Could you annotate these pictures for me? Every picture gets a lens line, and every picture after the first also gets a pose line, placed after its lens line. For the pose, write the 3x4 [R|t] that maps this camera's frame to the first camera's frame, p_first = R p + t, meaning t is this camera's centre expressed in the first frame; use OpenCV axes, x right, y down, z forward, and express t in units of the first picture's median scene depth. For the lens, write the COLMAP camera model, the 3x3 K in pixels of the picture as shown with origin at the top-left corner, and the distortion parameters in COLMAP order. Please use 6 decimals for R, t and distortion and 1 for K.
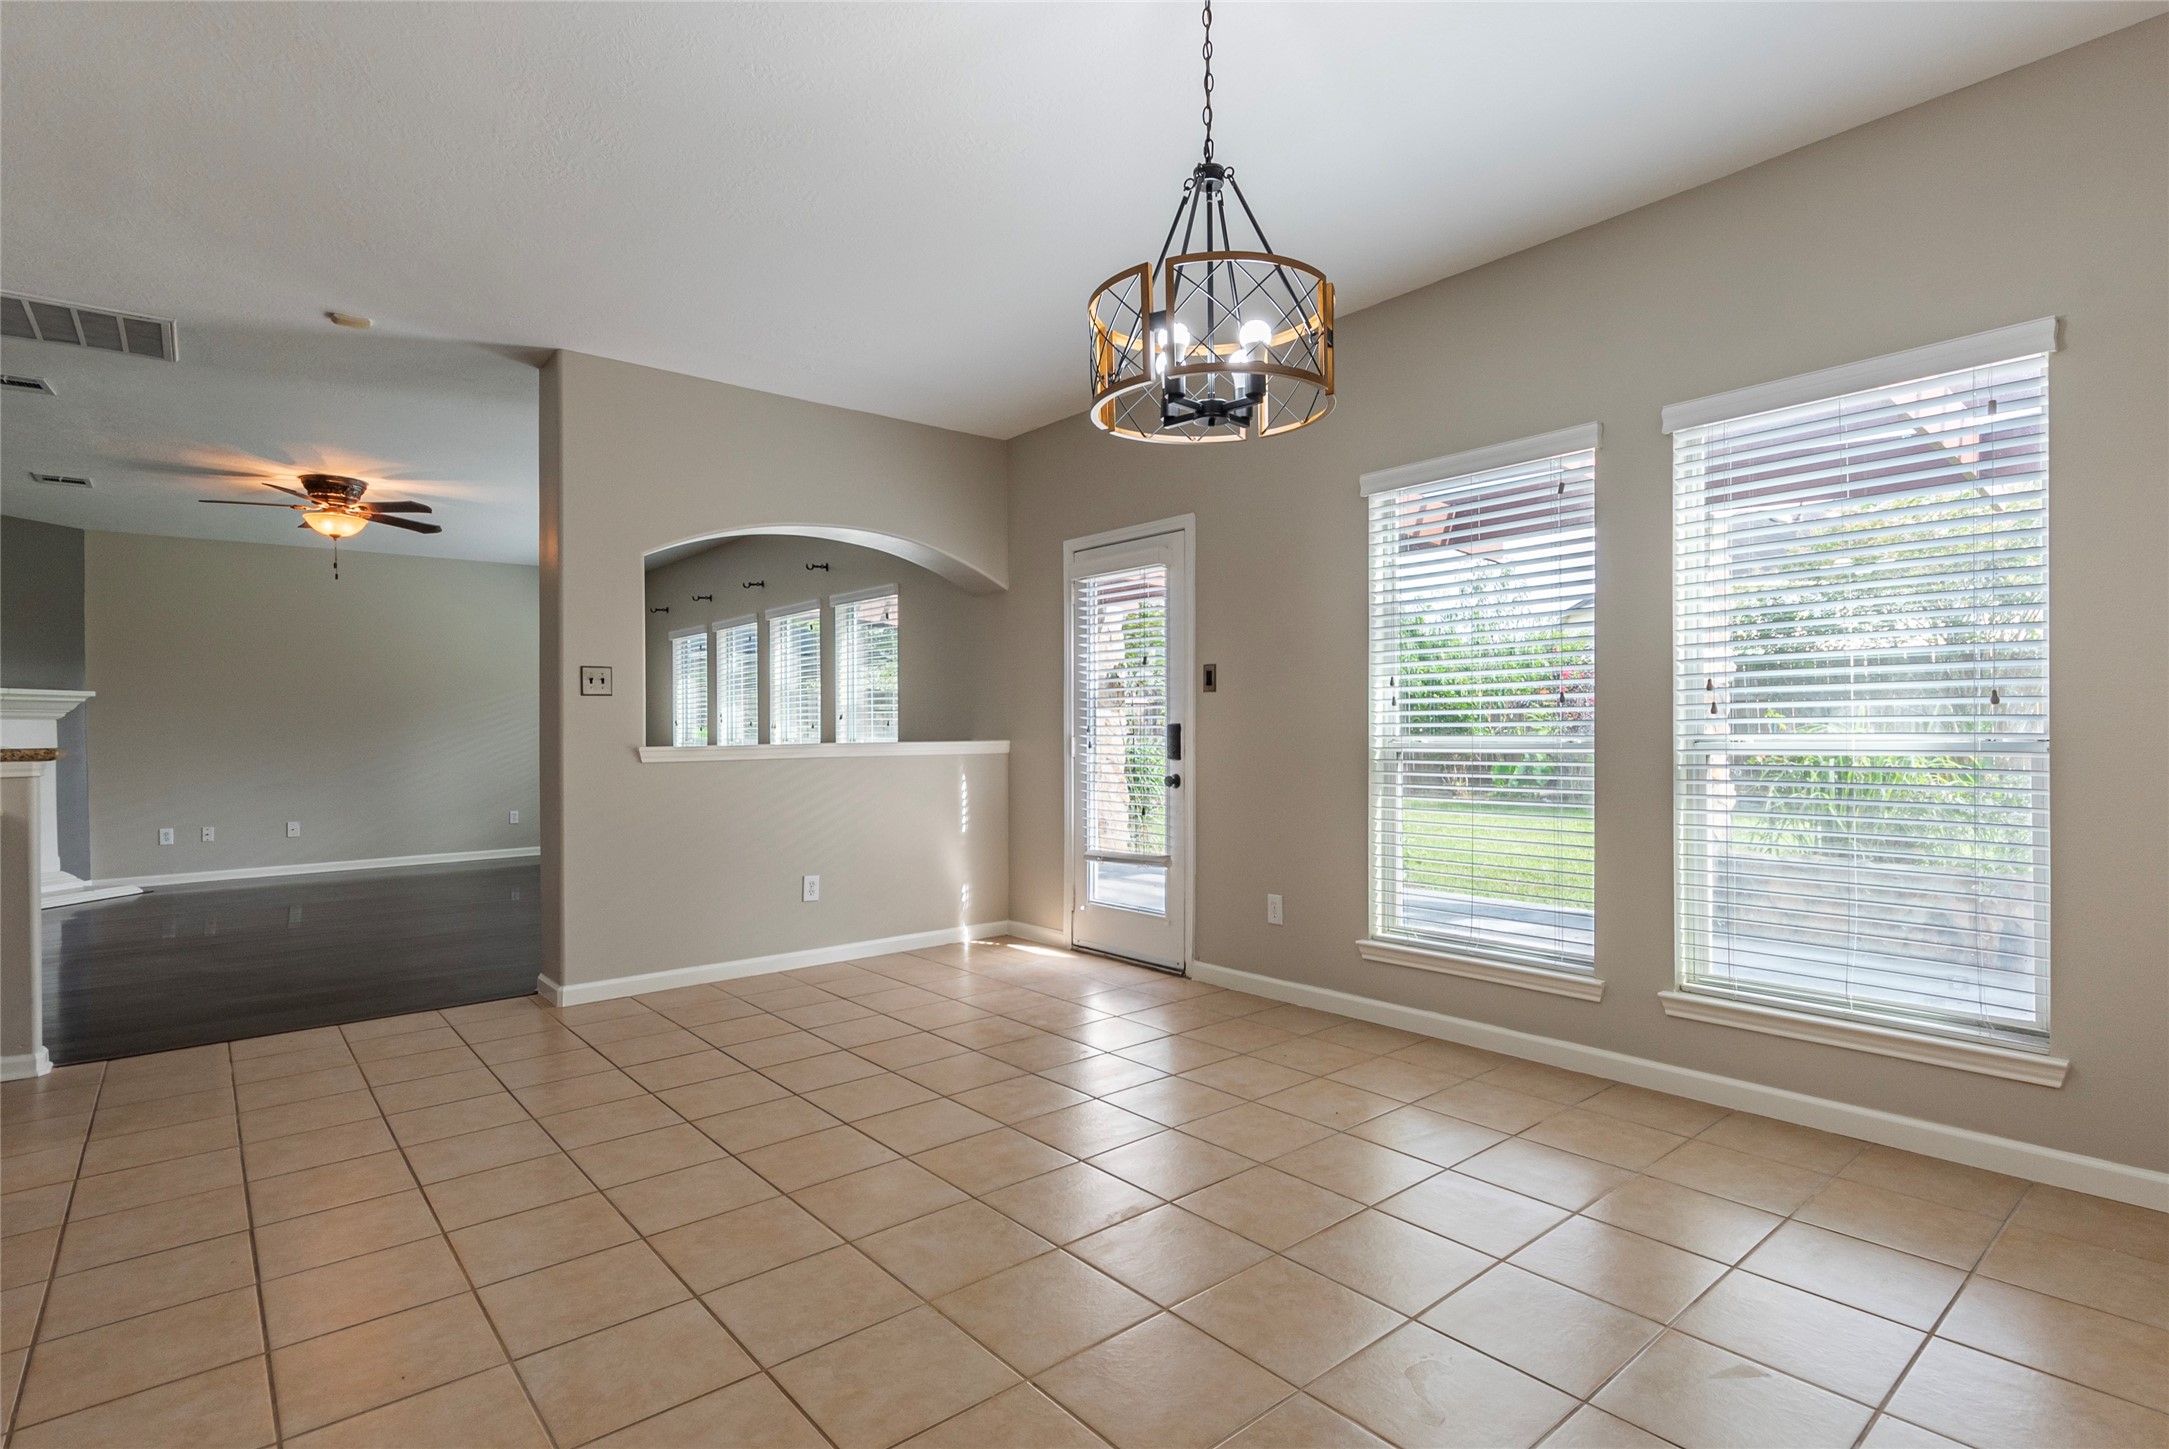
lens RADIAL K [[1058.7, 0, 1123.0], [0, 1058.7, 724.0], [0, 0, 1]] dist [-0.003060, 0.000088]
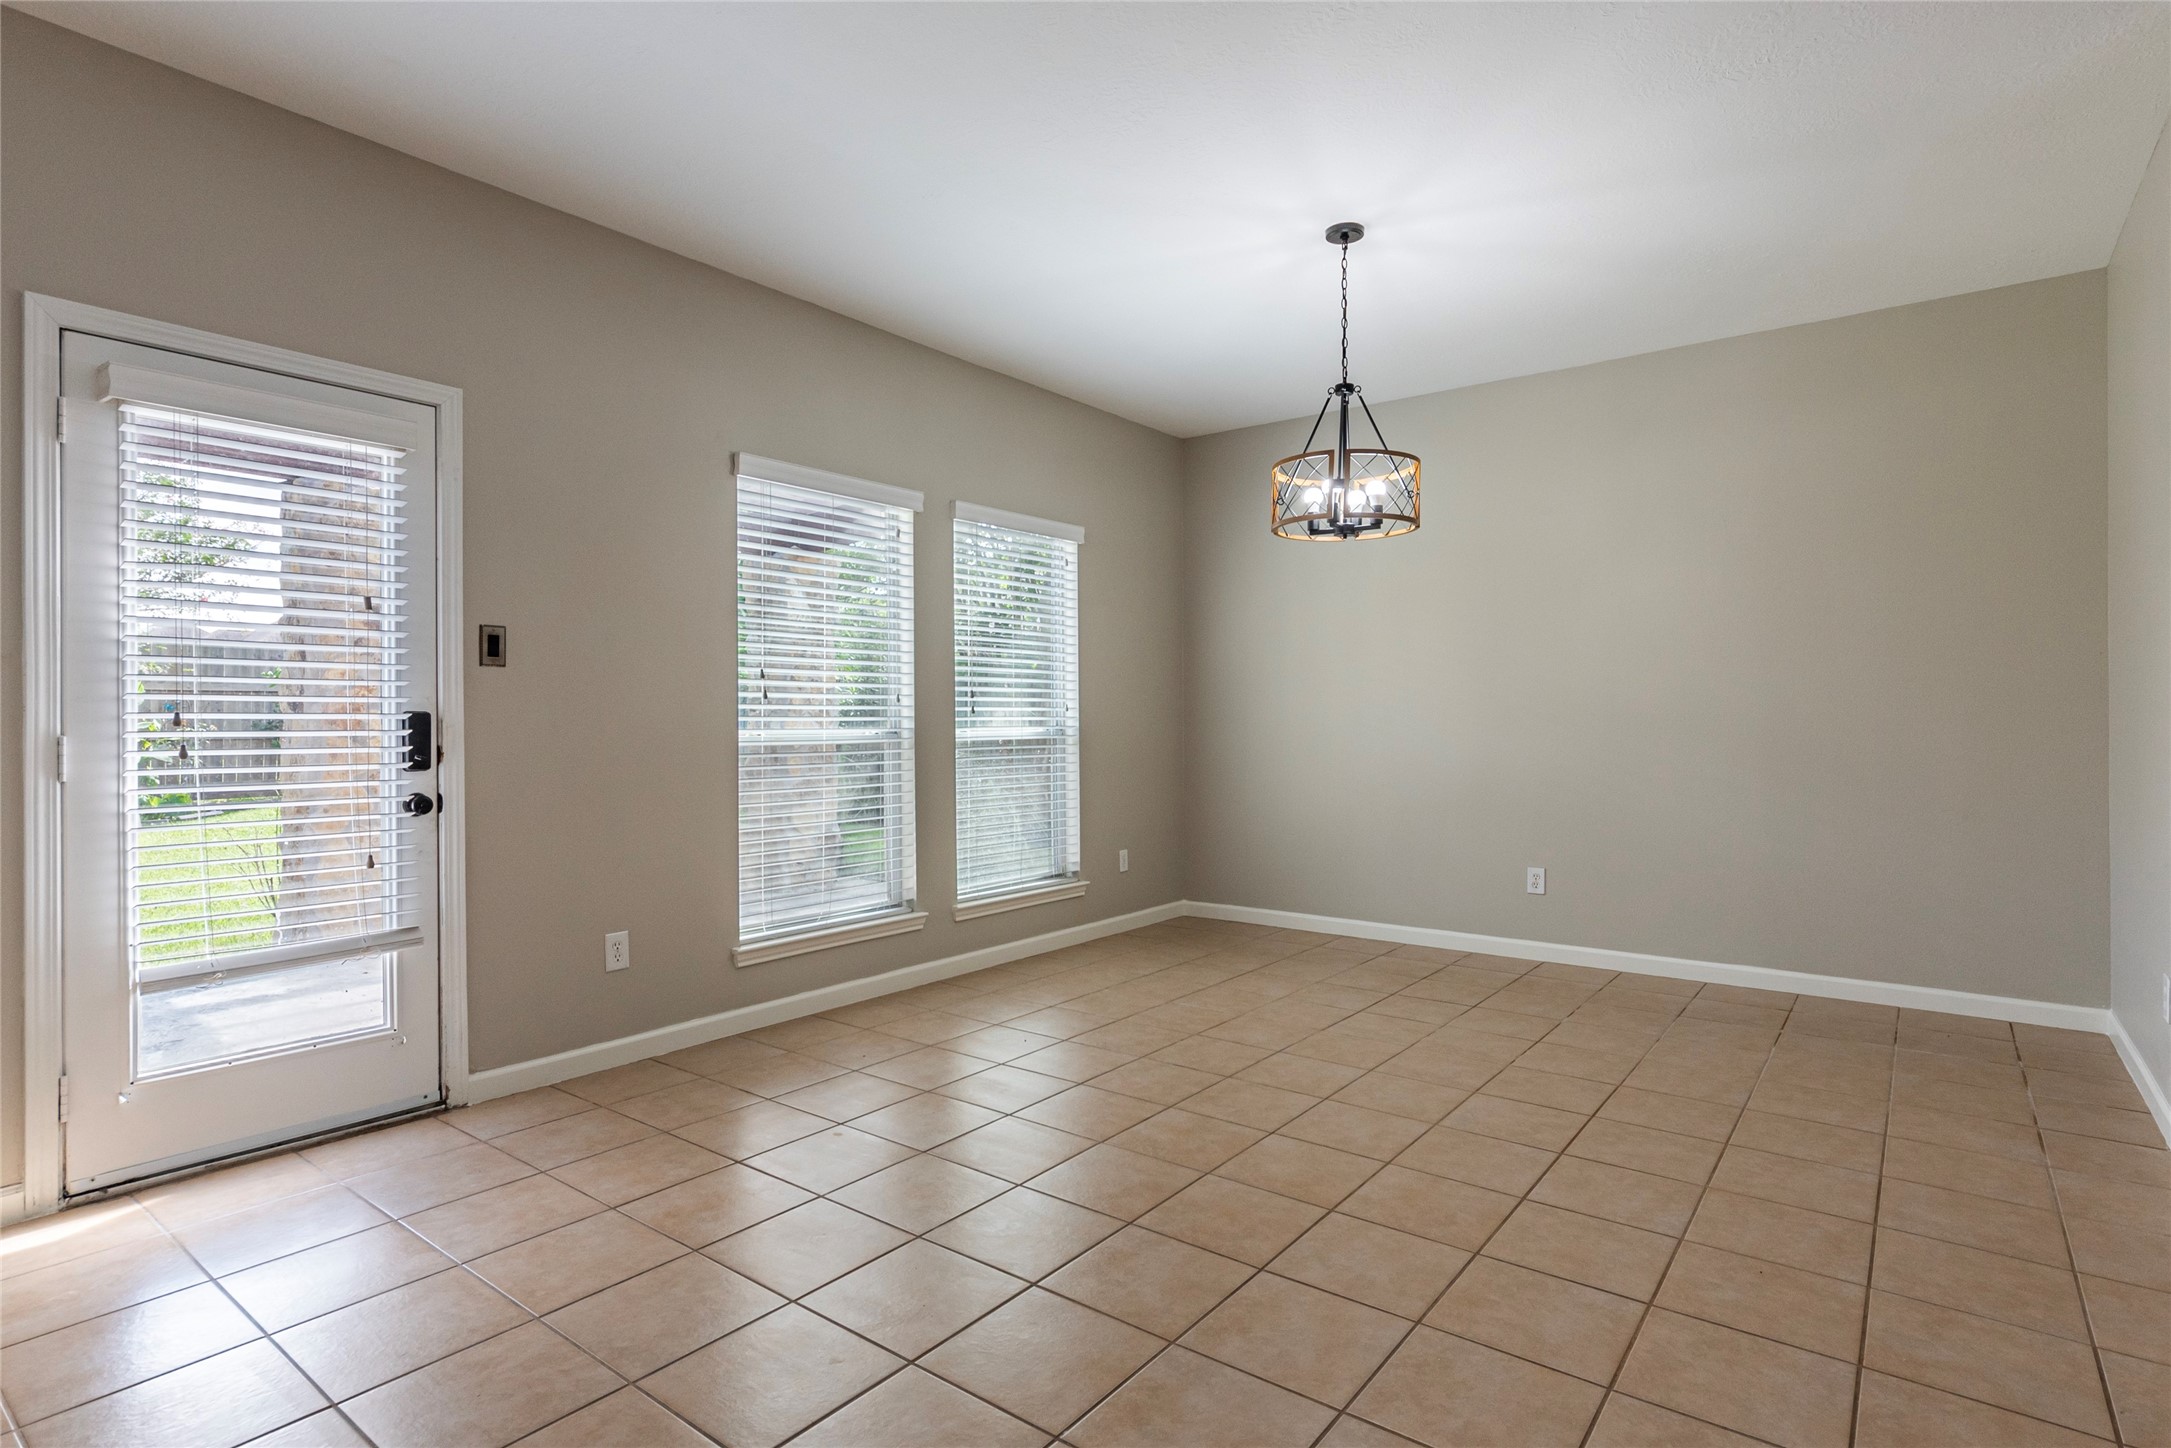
lens RADIAL K [[1082.6, 0, 1080.5], [0, 1082.6, 715.4], [0, 0, 1]] dist [0.000206, 0.002491]
pose [[-0.176000, 0.013296, 0.984300, -0.810725], [-0.001874, 0.999902, -0.013842, 0.011853], [-0.984388, -0.004281, -0.175958, 0.913164]]
